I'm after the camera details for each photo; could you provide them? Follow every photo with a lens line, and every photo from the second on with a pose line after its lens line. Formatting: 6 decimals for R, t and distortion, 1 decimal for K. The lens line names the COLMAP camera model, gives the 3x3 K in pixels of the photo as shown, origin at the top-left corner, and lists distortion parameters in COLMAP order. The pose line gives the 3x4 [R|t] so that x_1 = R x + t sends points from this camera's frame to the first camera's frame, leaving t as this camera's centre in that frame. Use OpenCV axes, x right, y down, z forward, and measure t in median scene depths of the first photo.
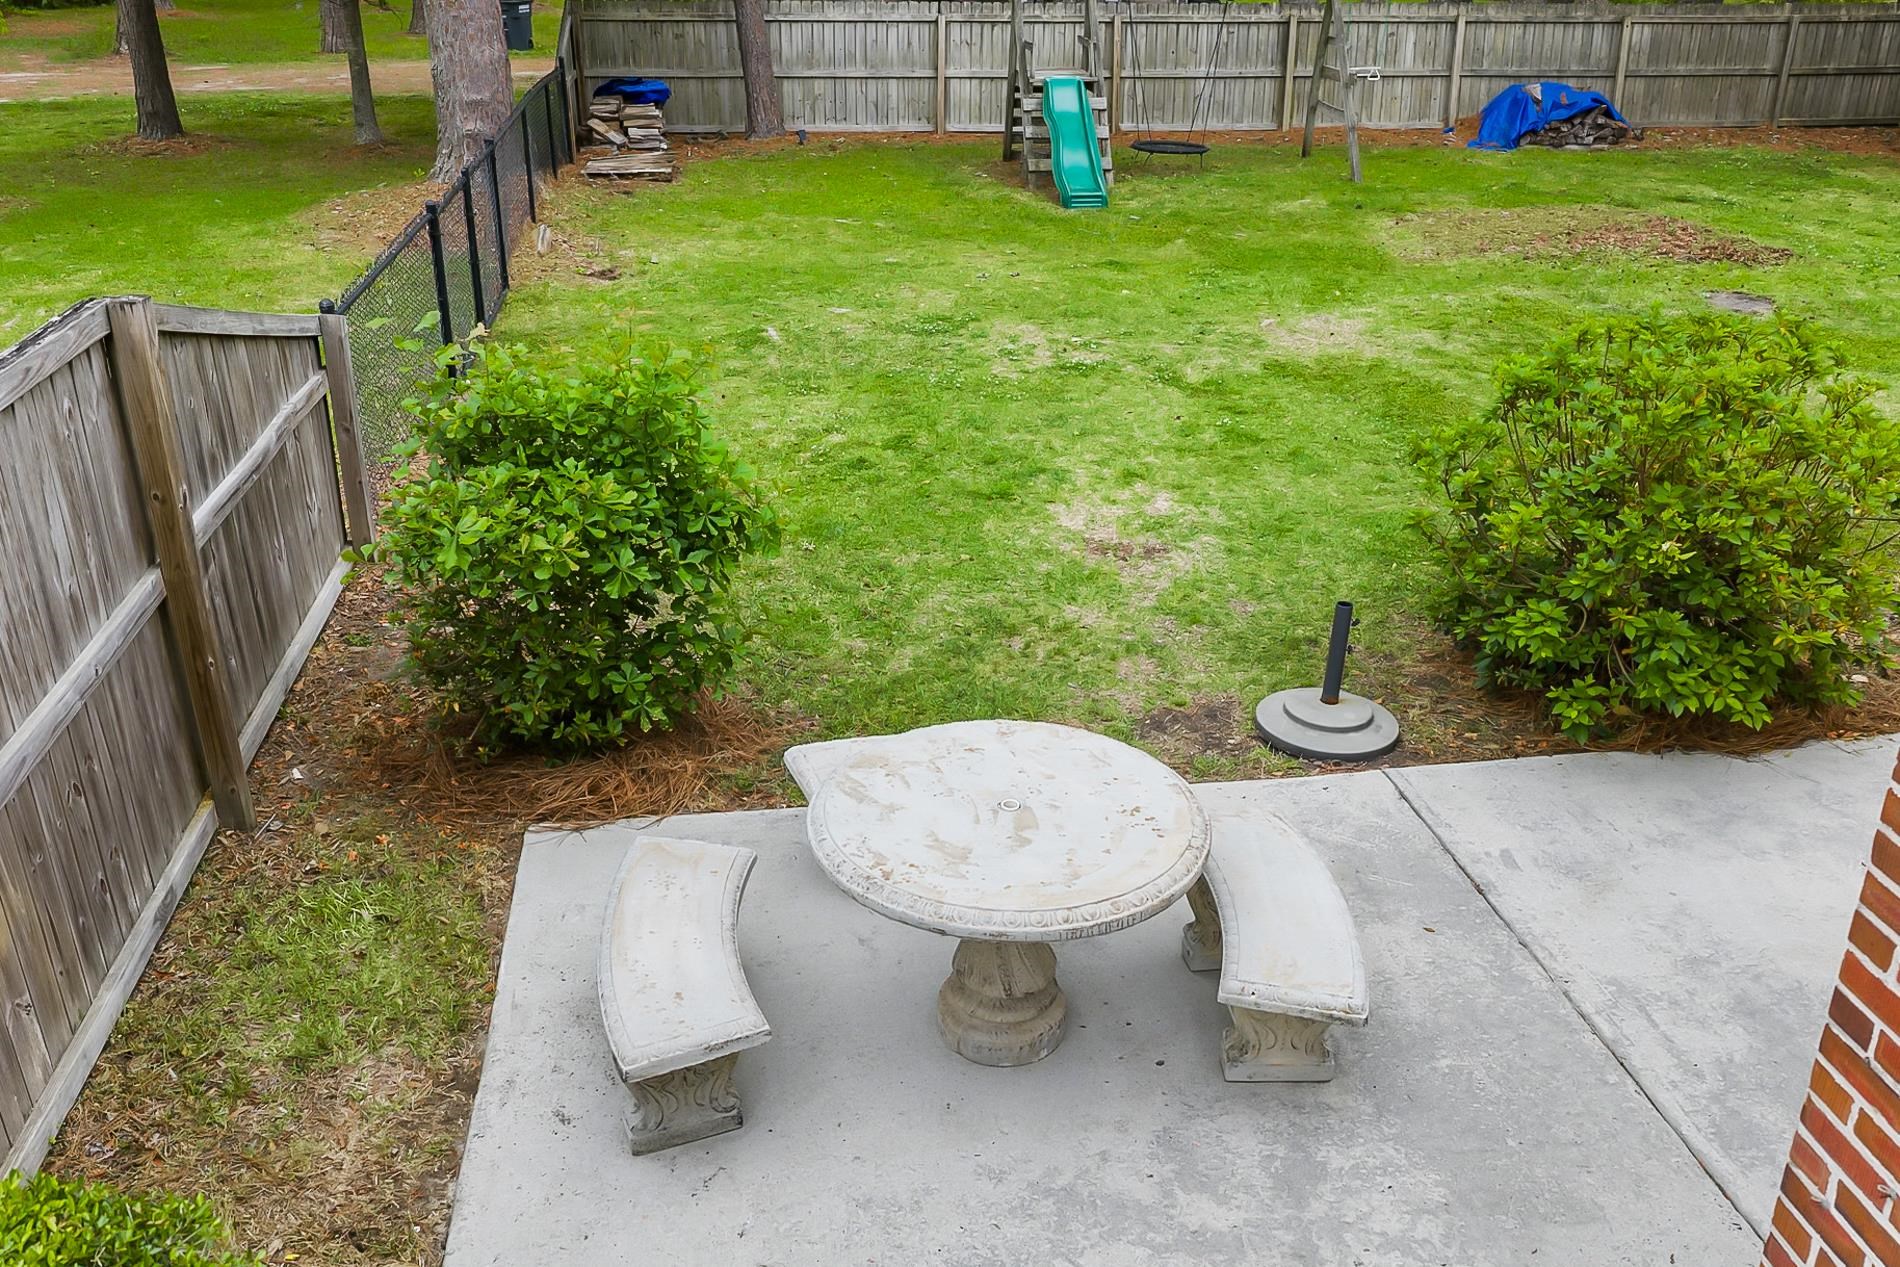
lens RADIAL K [[1635.1, 0, 963.8], [0, 1635.1, 613.2], [0, 0, 1]] dist [0.004493, -0.019121]
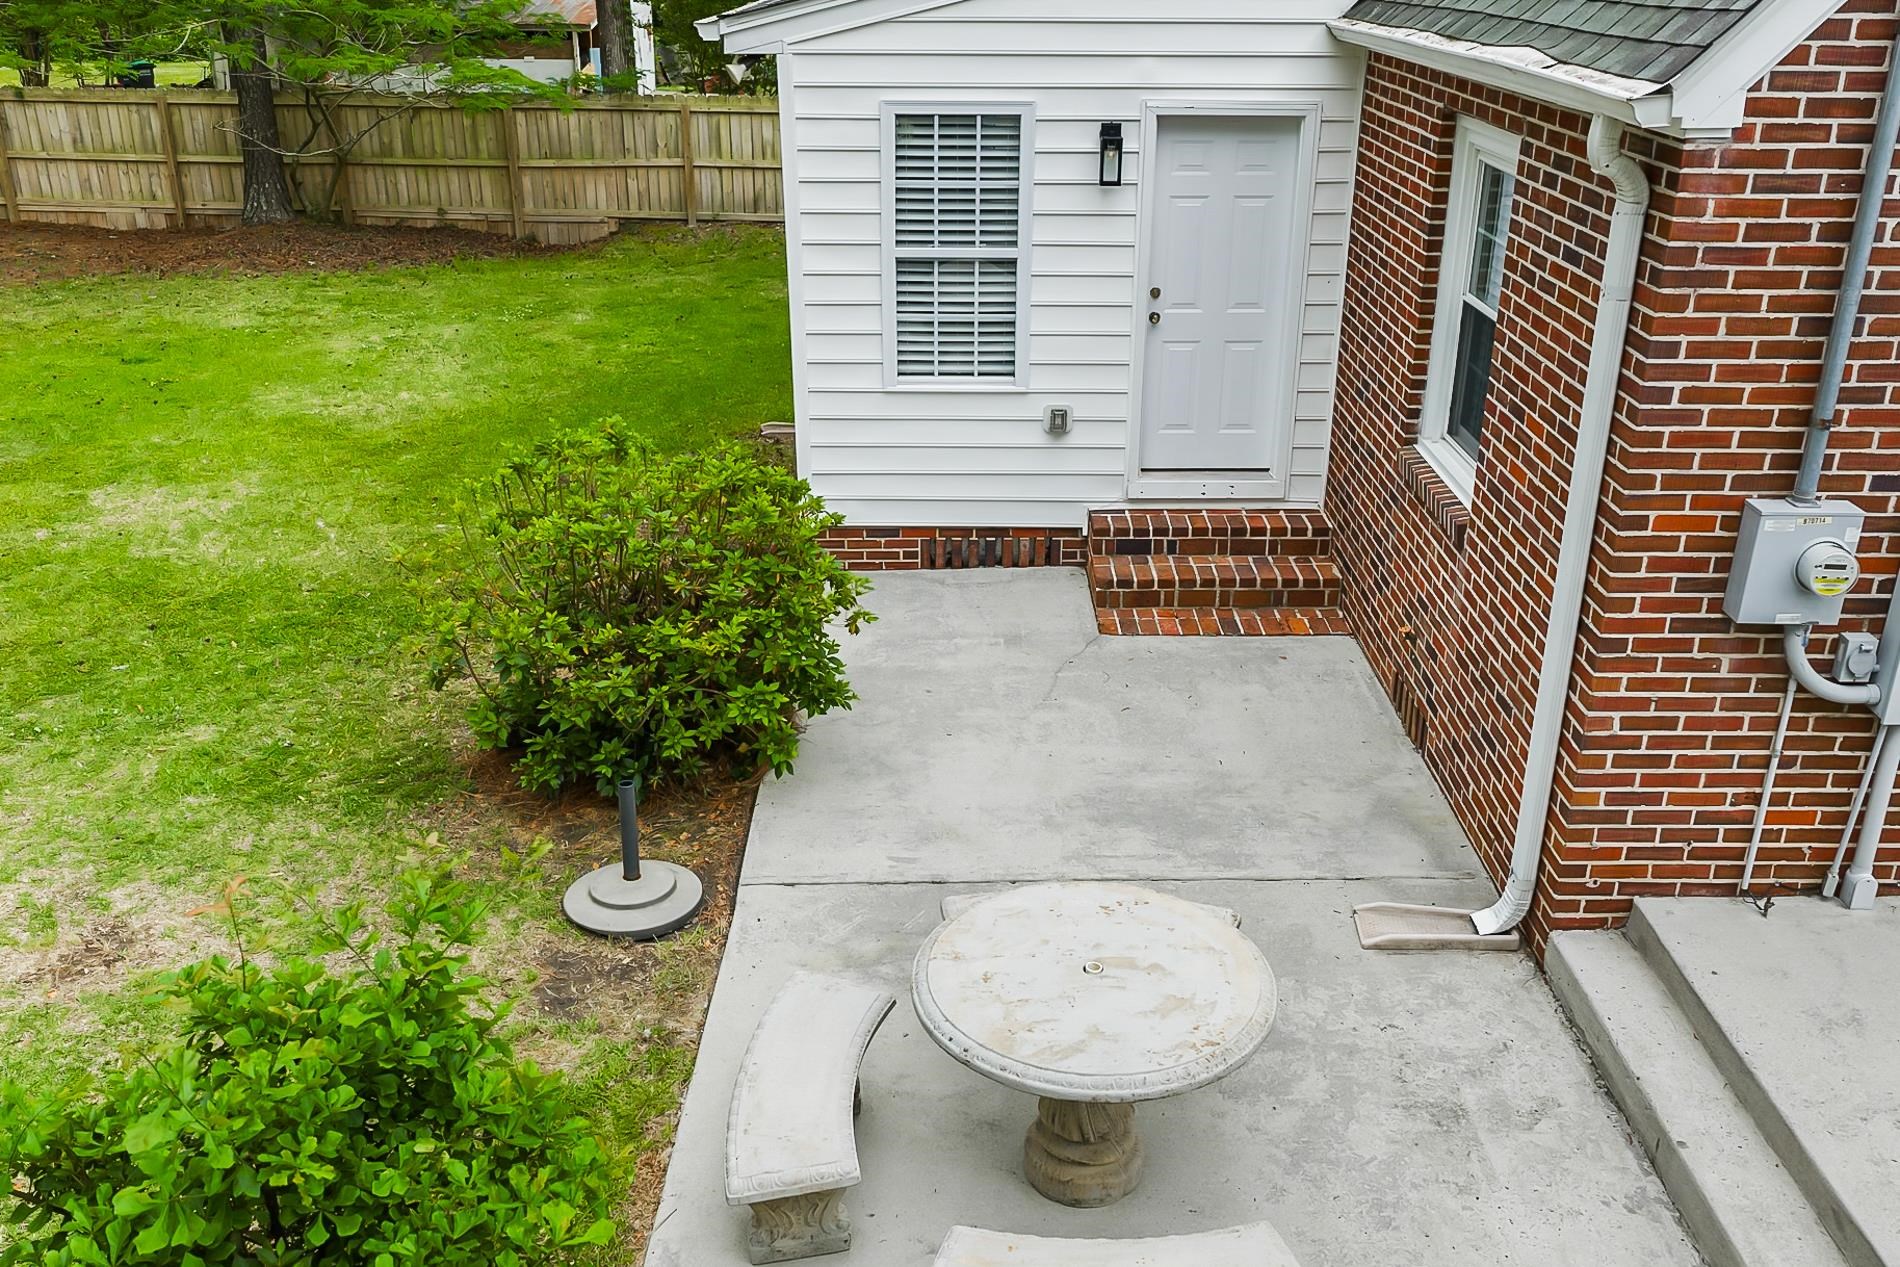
lens RADIAL K [[1647.8, 0, 950.0], [0, 1647.8, 633.5], [0, 0, 1]] dist [0.004559, -0.016774]
pose [[0.153723, -0.389453, 0.908128, -0.493001], [0.402977, 0.863859, 0.302254, -0.245488], [-0.902208, 0.319492, 0.289735, 0.377996]]
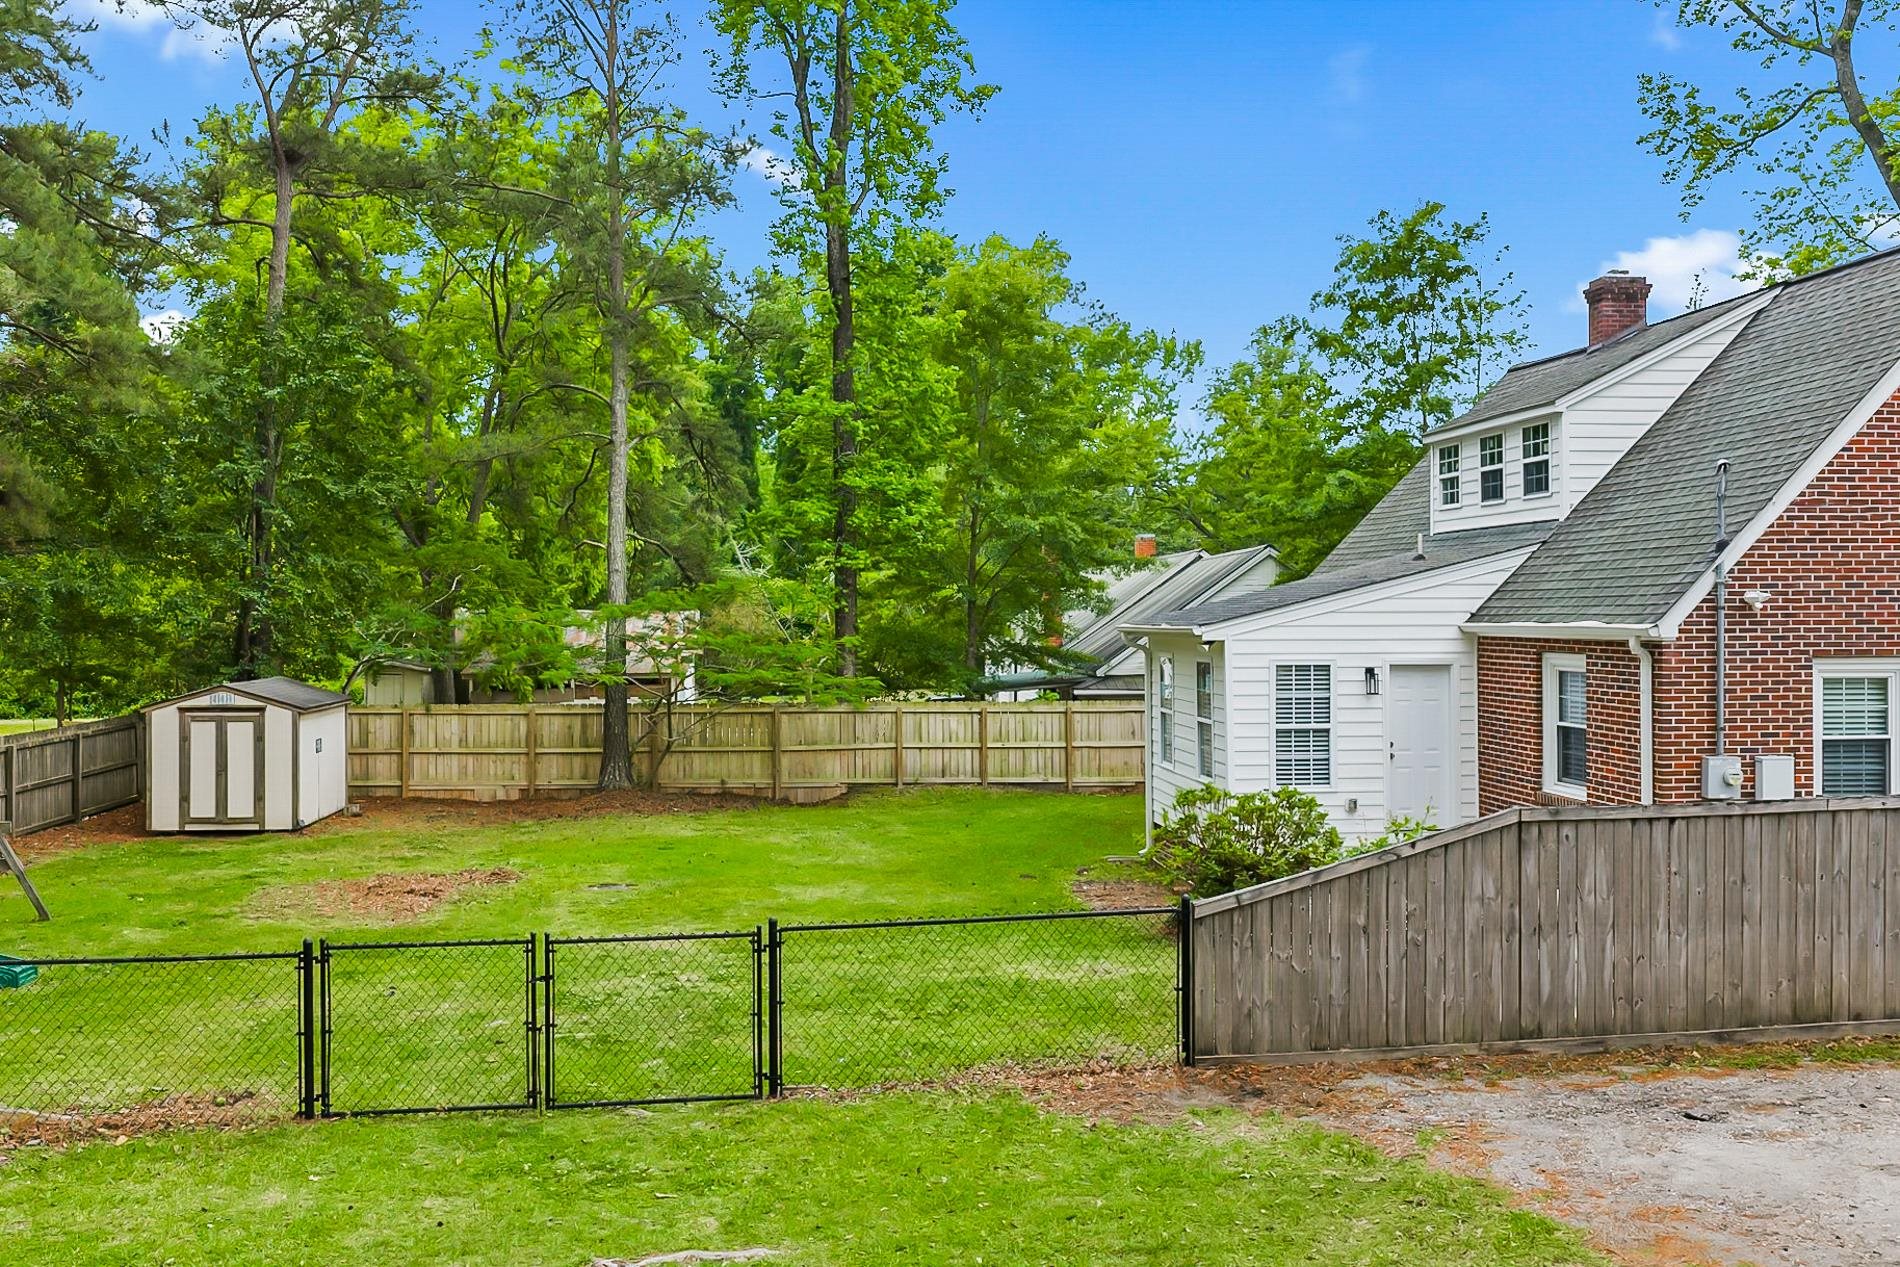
lens RADIAL K [[1635.1, 0, 963.8], [0, 1635.1, 613.2], [0, 0, 1]] dist [0.004493, -0.019121]
pose [[0.029601, -0.003876, 0.999554, -1.815497], [0.415753, 0.909435, -0.008786, -0.471259], [-0.908996, 0.415828, 0.028532, 0.945135]]
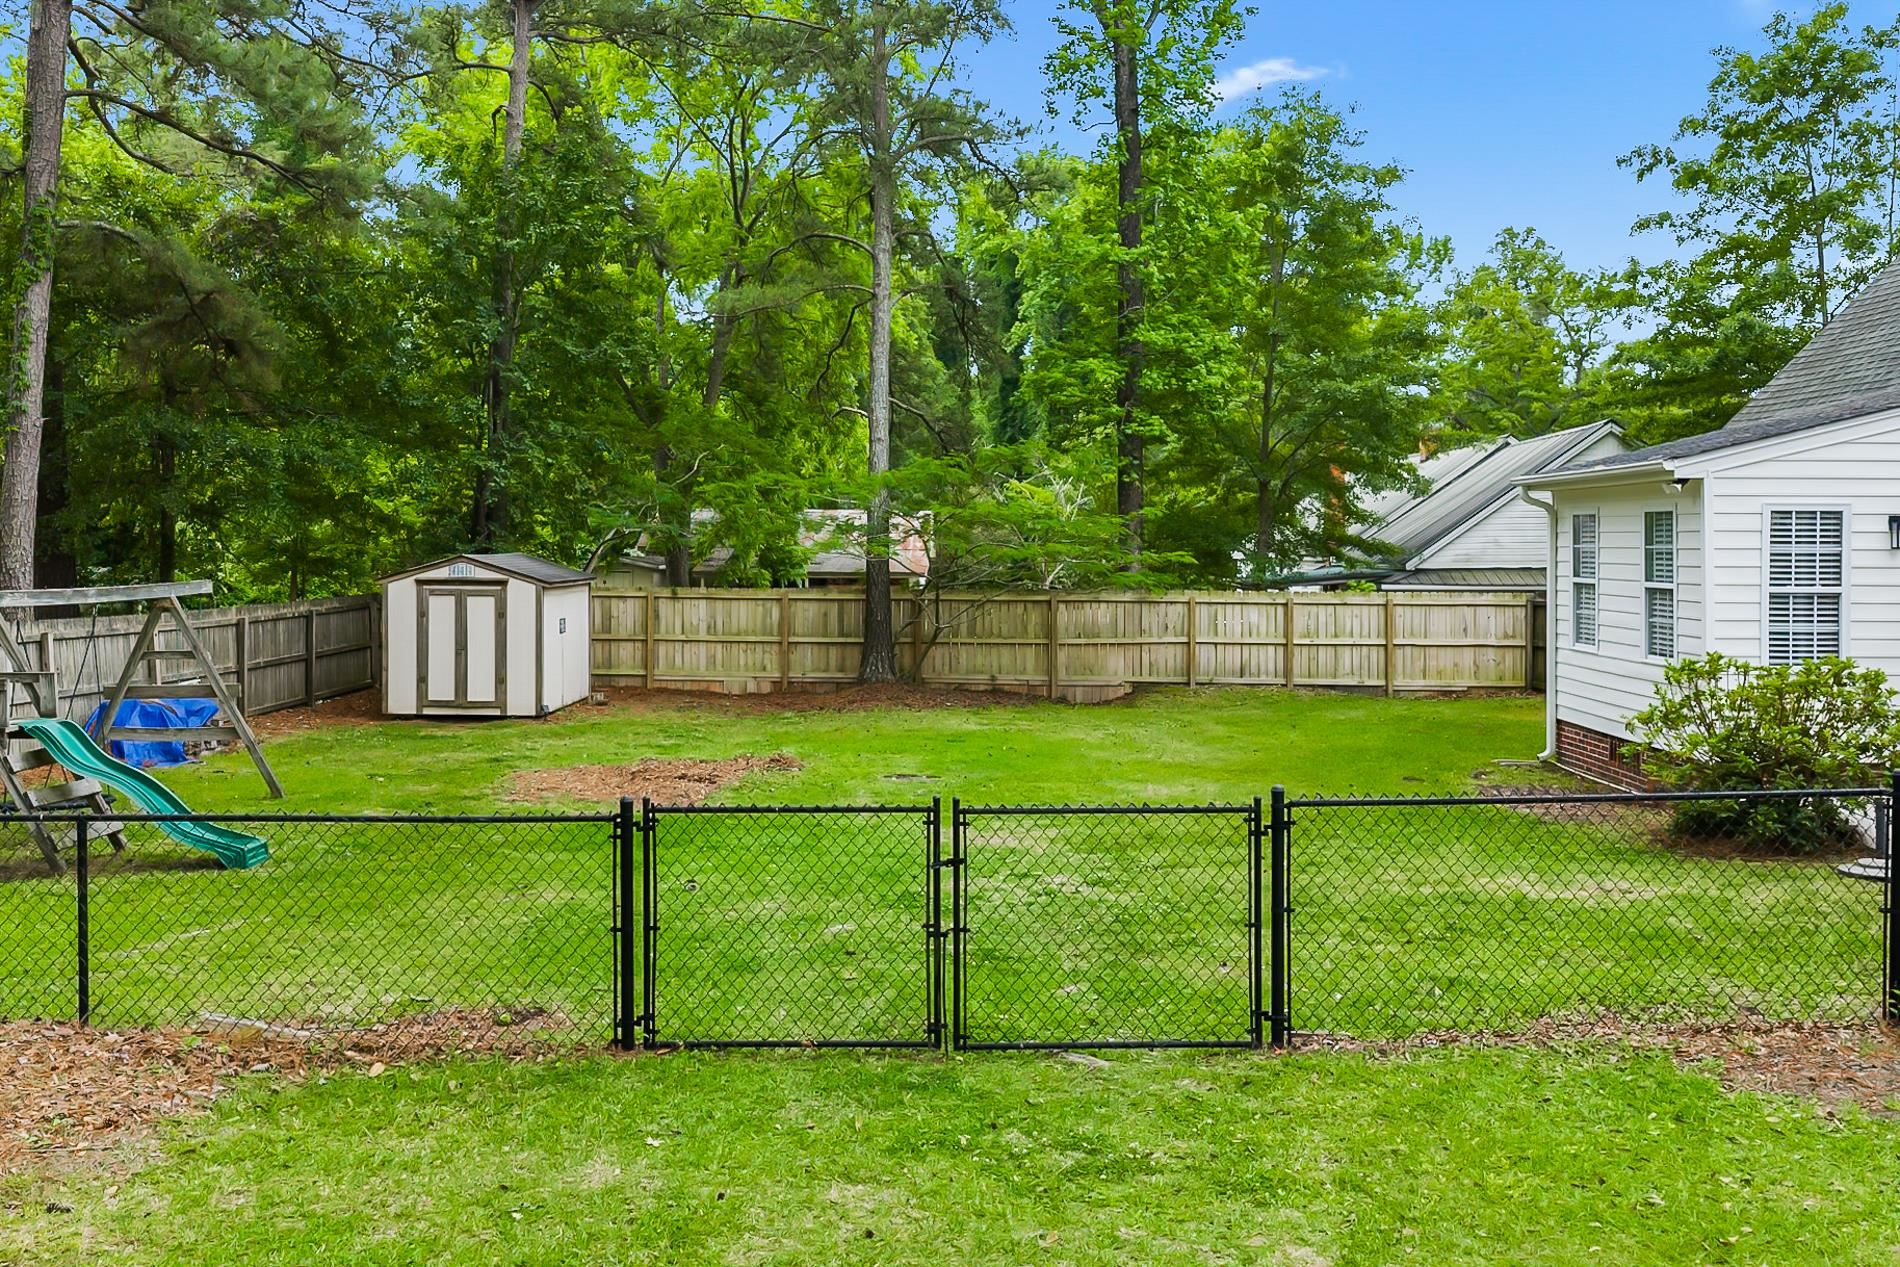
lens RADIAL K [[1650.7, 0, 955.4], [0, 1650.7, 577.1], [0, 0, 1]] dist [0.028441, -0.095283]
pose [[0.153035, -0.023964, 0.987930, -1.399641], [0.405621, 0.913136, -0.040683, -0.463395], [-0.901139, 0.406951, 0.149462, 1.221493]]
